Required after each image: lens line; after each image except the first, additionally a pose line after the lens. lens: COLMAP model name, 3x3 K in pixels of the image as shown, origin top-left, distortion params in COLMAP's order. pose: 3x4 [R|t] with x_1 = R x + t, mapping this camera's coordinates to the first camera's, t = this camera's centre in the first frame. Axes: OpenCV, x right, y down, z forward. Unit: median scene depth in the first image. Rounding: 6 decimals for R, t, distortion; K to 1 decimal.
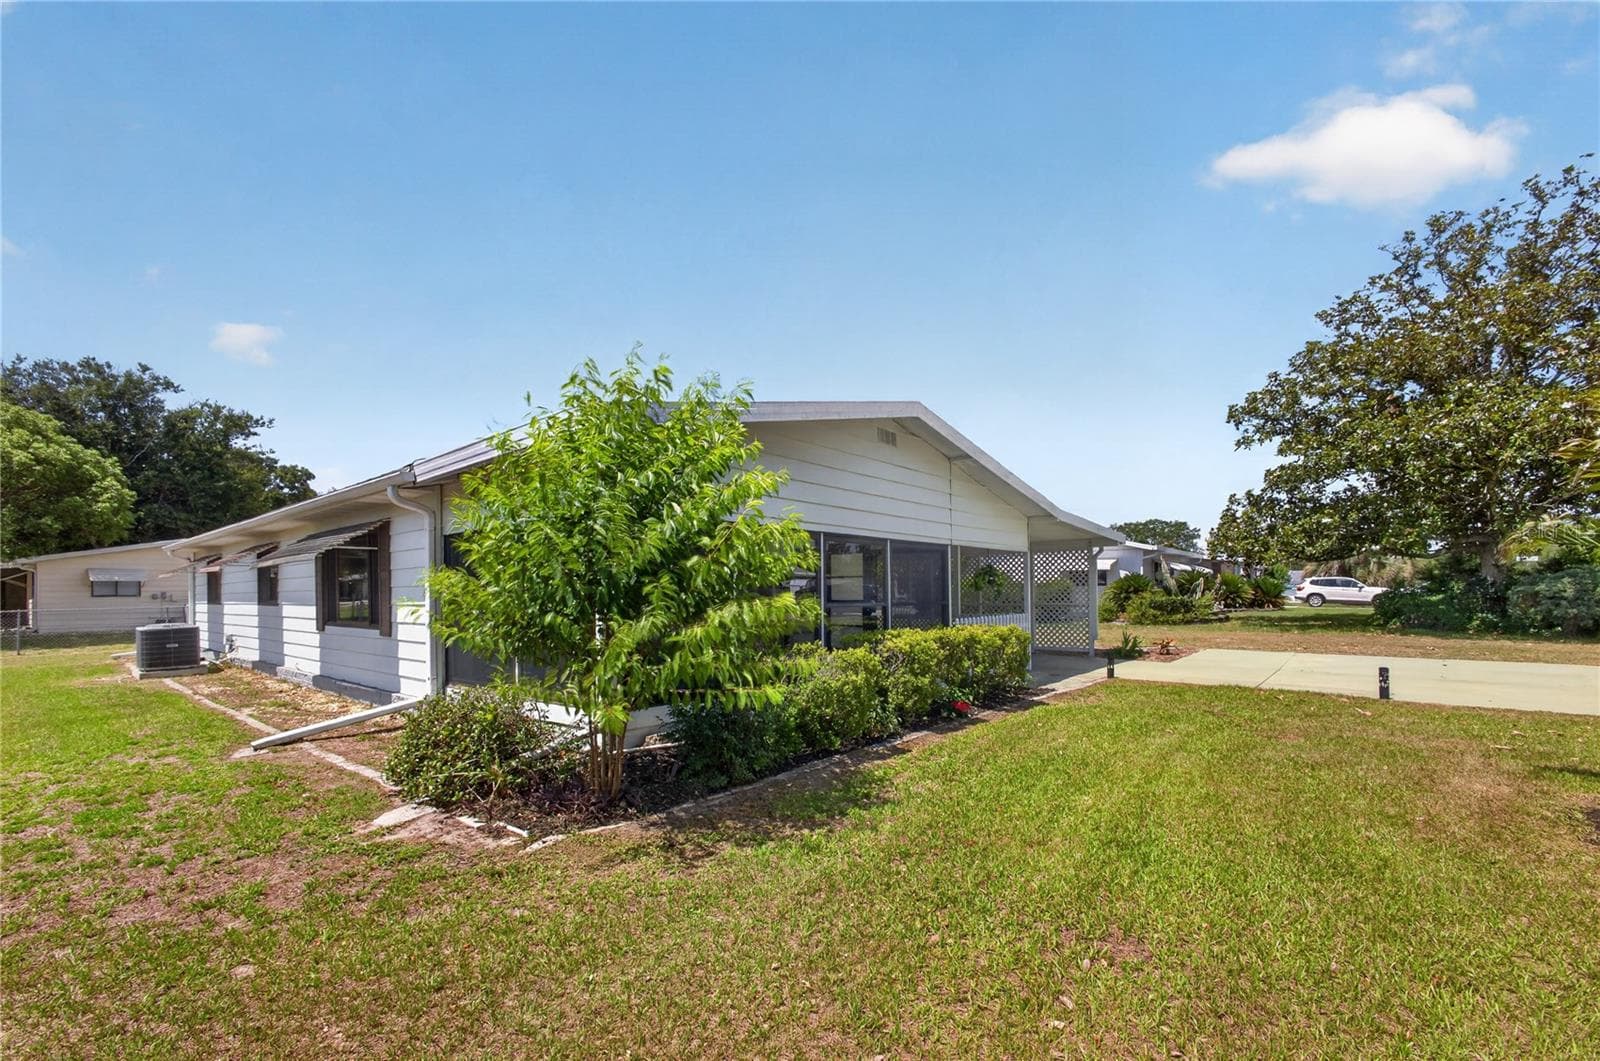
lens RADIAL K [[676.1, 0, 797.7], [0, 676.1, 593.4], [0, 0, 1]] dist [-0.001518, -0.000118]
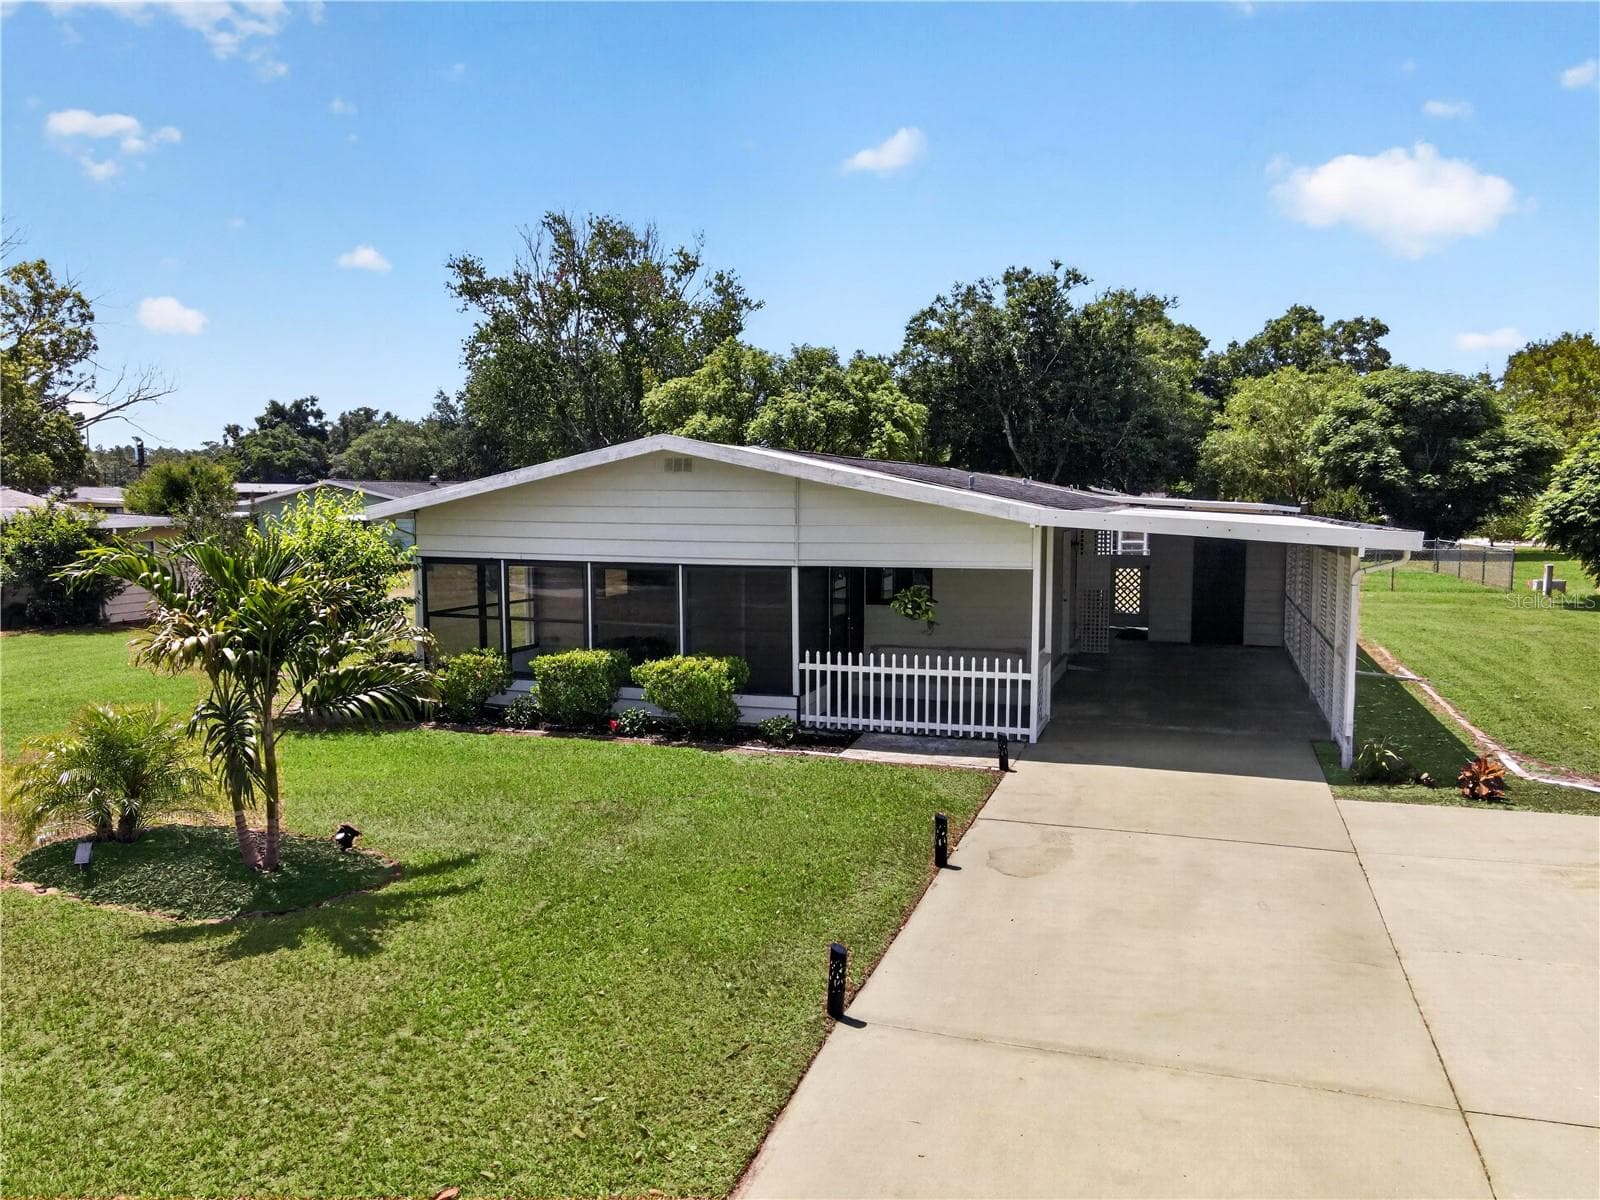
lens RADIAL K [[1193.1, 0, 800.0], [0, 1193.1, 600.0], [0, 0, 1]] dist [0.008961, 0.004802]
pose [[0.367948, 0.087433, -0.925727, 1.888674], [-0.005769, 0.995765, 0.091755, -0.193330], [0.929829, -0.028420, 0.366894, 0.498271]]
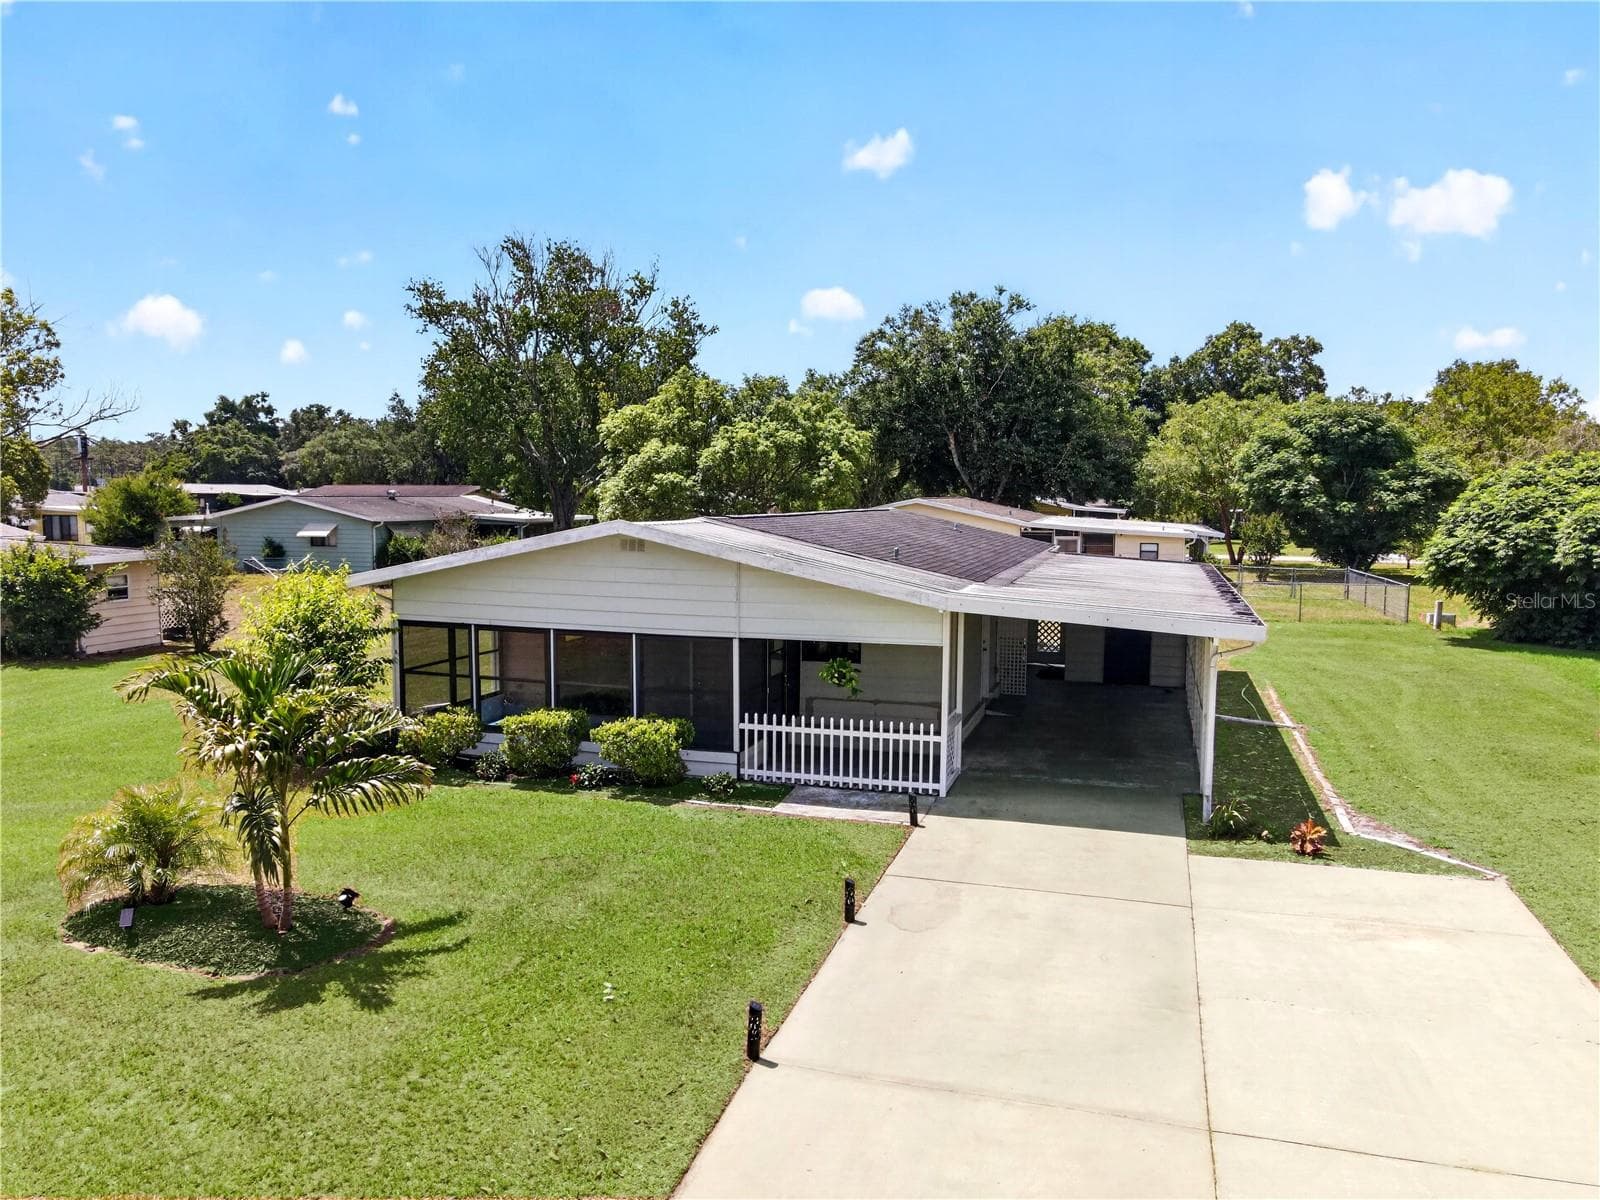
lens RADIAL K [[1189.9, 0, 800.0], [0, 1189.9, 600.0], [0, 0, 1]] dist [0.016013, -0.000774]
pose [[0.401993, 0.093298, -0.910877, 2.097190], [-0.014153, 0.995310, 0.095700, -0.335602], [0.915533, -0.025579, 0.401428, 0.441044]]
